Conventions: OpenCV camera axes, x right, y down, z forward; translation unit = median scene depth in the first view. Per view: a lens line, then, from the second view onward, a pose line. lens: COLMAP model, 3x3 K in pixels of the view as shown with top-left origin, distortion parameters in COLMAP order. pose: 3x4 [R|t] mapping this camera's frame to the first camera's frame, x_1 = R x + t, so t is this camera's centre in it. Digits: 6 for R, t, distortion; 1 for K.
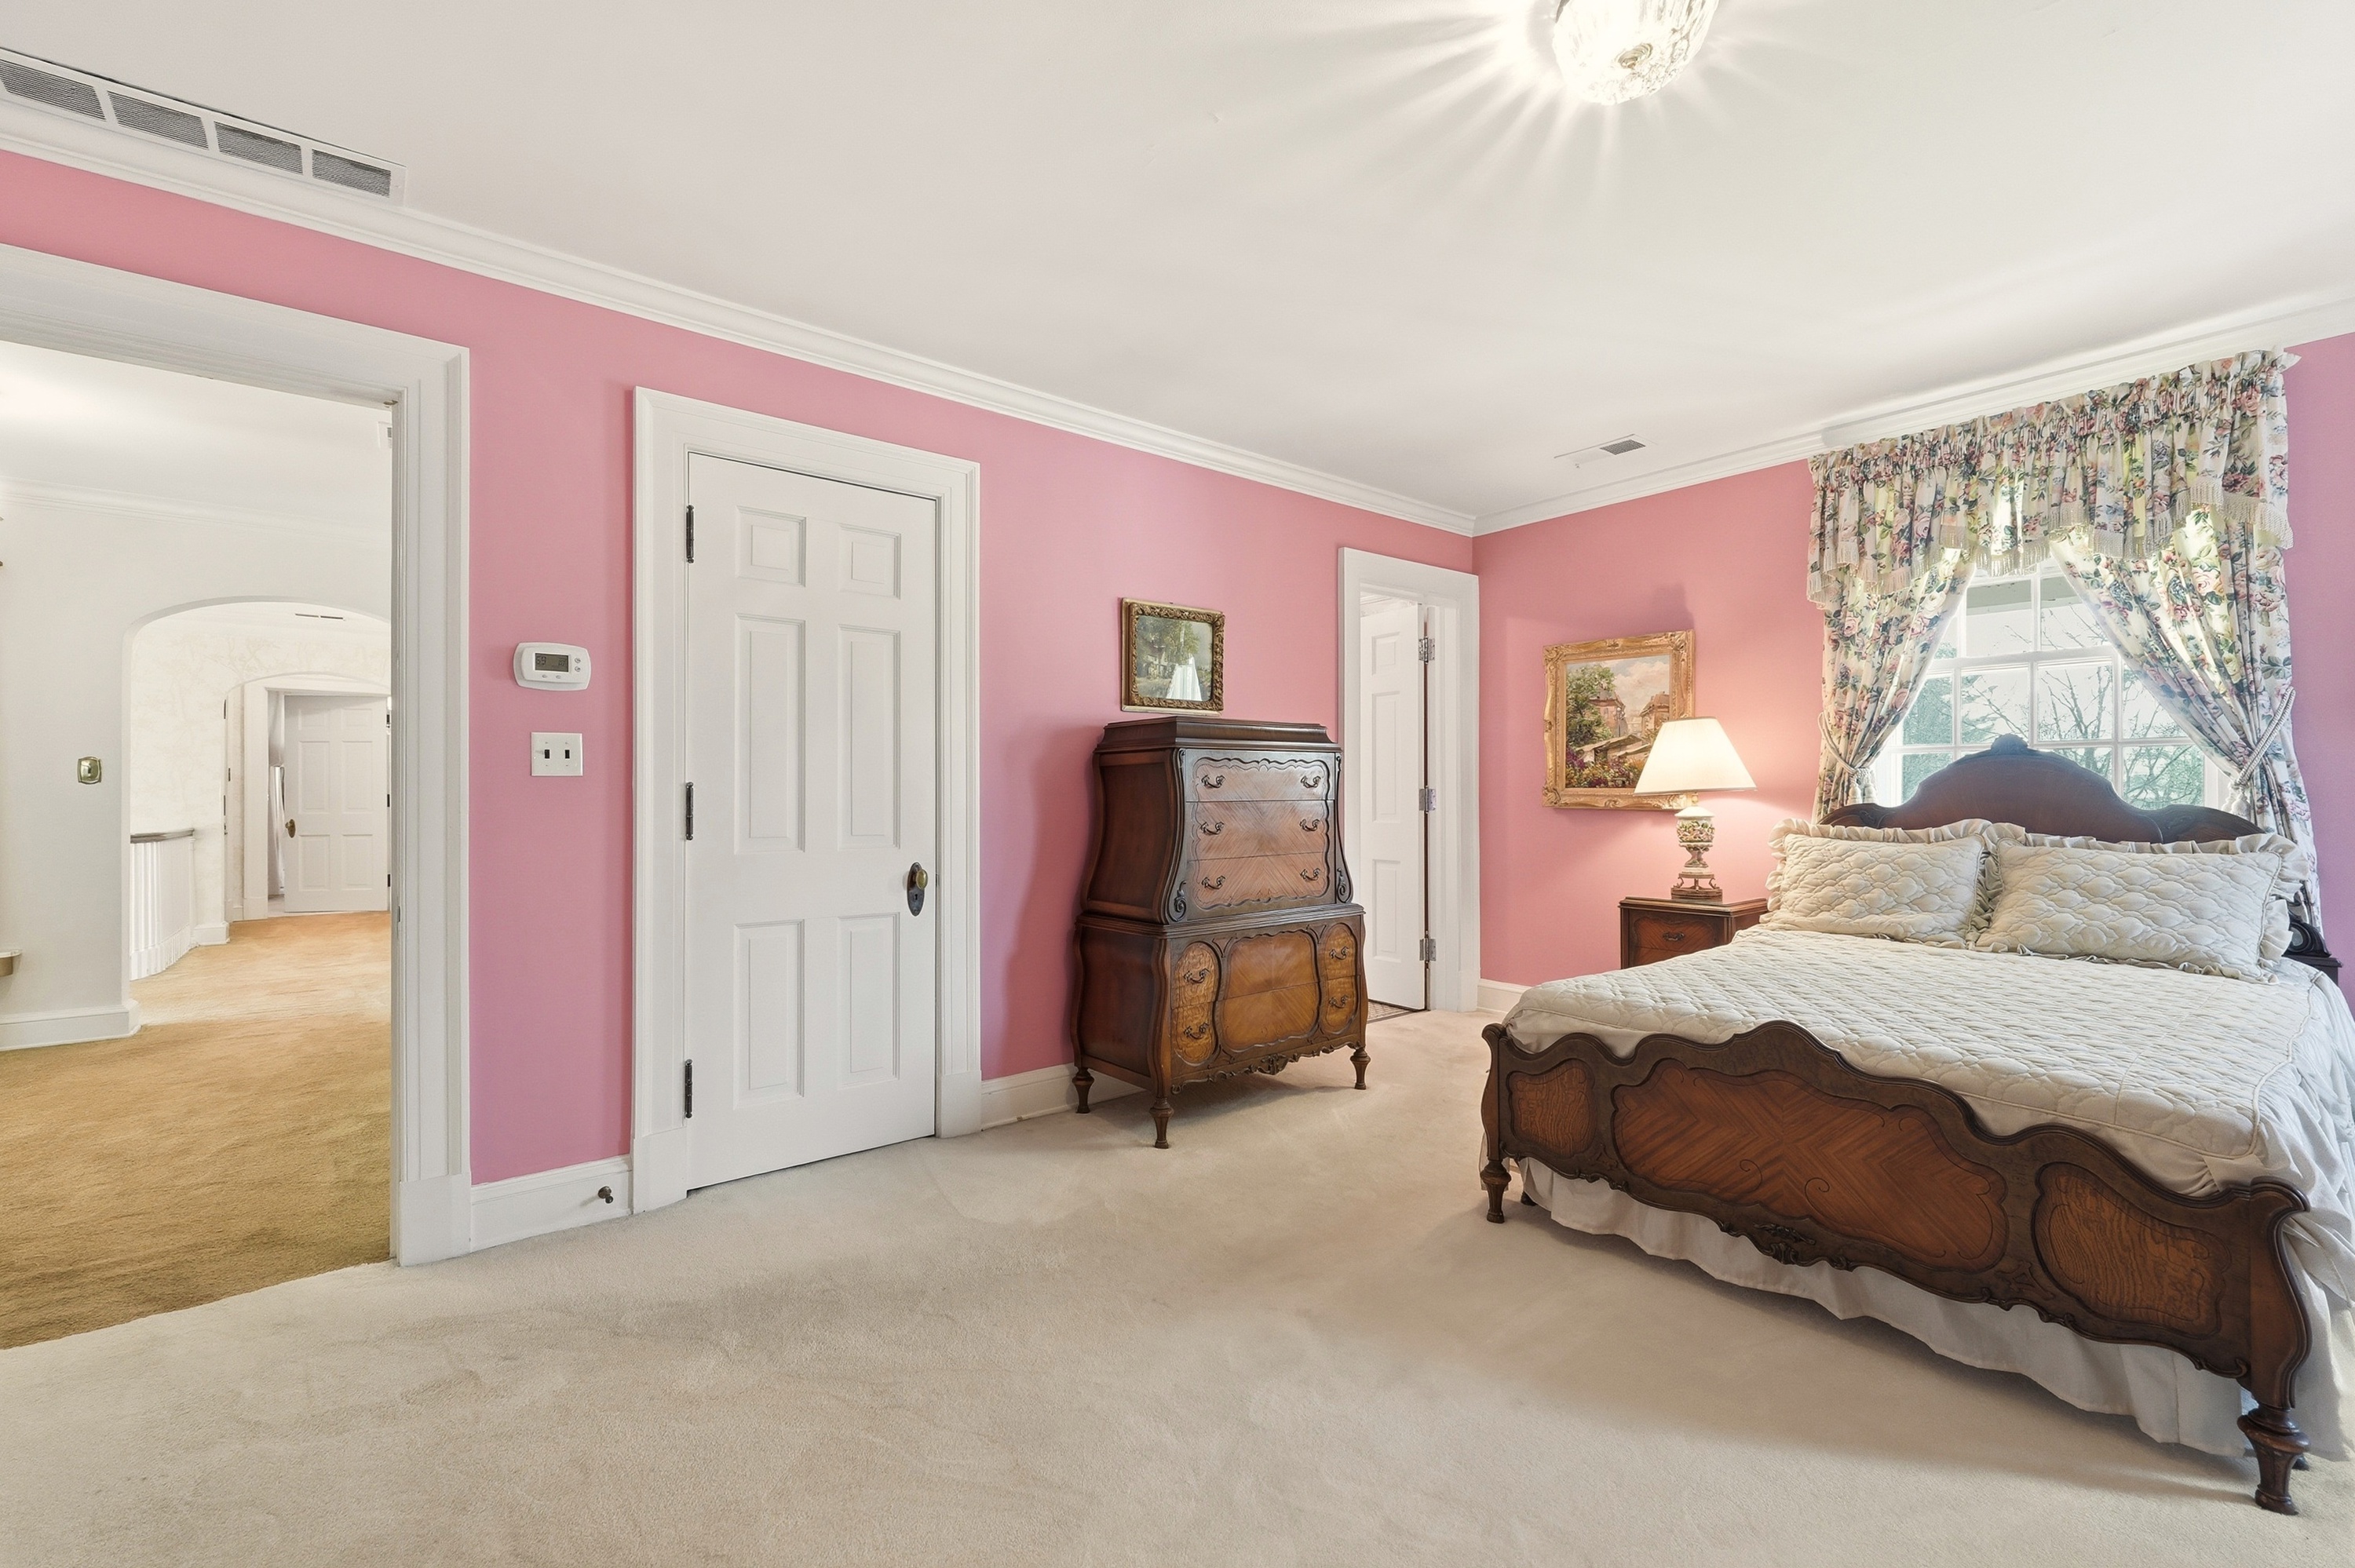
lens RADIAL K [[1019.8, 0, 1184.8], [0, 1019.8, 787.5], [0, 0, 1]] dist [0.003564, -0.000107]
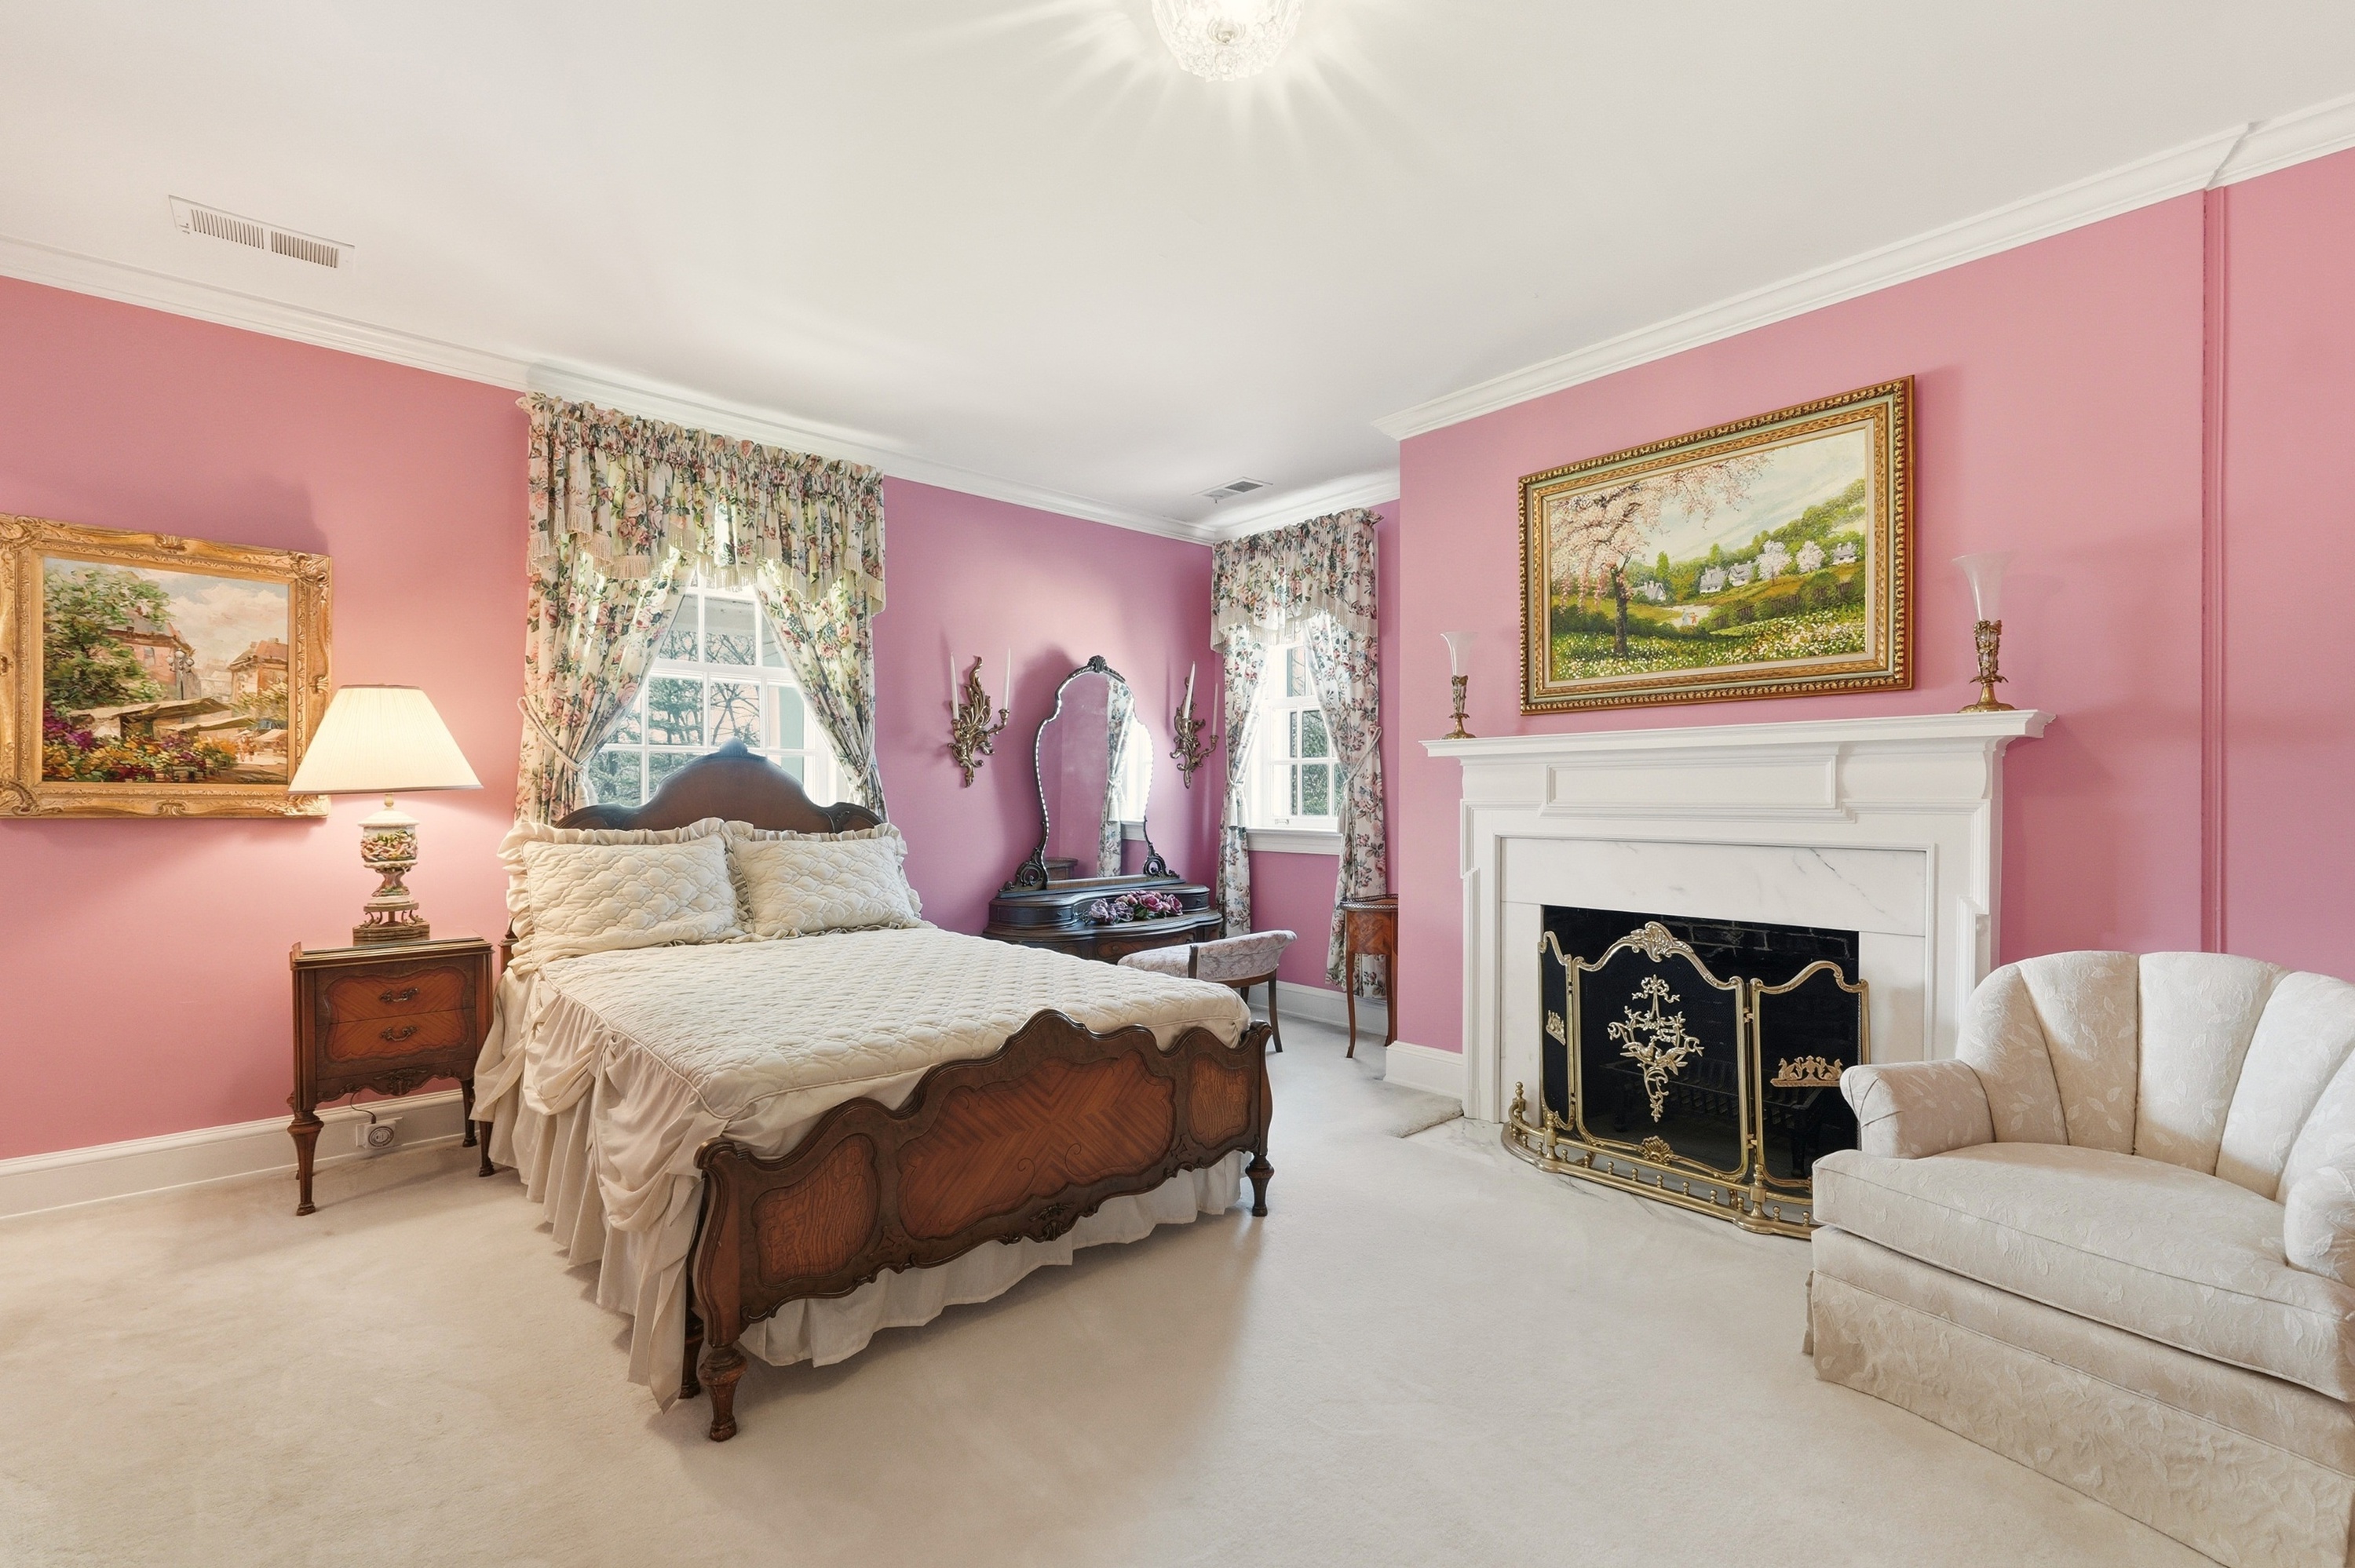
lens RADIAL K [[1019.8, 0, 1186.6], [0, 1019.8, 797.7], [0, 0, 1]] dist [0.003564, -0.000107]
pose [[-0.047013, -0.001040, 0.998894, -0.264441], [-0.005958, 0.999982, 0.000761, 0.006368], [-0.998877, -0.005916, -0.047018, 0.525385]]
